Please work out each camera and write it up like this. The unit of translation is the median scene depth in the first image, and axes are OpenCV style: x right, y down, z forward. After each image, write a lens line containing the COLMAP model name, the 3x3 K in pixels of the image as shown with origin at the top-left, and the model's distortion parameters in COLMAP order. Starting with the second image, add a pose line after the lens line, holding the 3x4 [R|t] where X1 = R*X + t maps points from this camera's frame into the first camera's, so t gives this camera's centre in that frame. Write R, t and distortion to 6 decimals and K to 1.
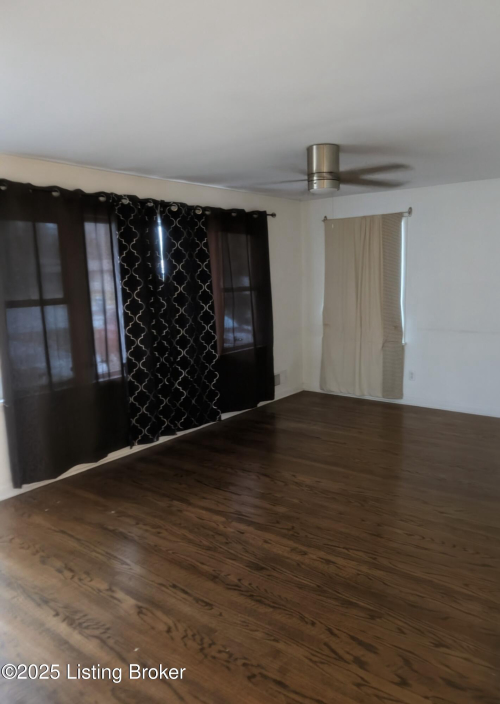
lens RADIAL K [[497.7, 0, 251.0], [0, 497.7, 369.8], [0, 0, 1]] dist [-0.004833, -0.002324]
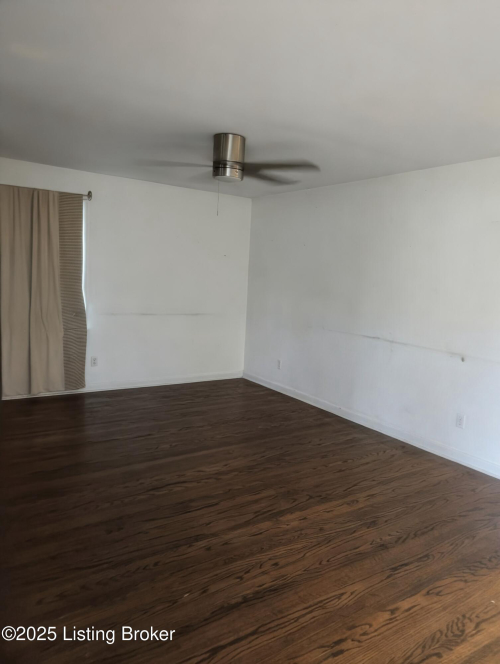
lens RADIAL K [[490.5, 0, 256.6], [0, 490.5, 328.4], [0, 0, 1]] dist [-0.001639, -0.007526]
pose [[0.328867, -0.070483, 0.941742, -0.878149], [0.121974, 0.992028, 0.031651, -0.081812], [-0.936466, 0.104459, 0.334843, 0.683048]]
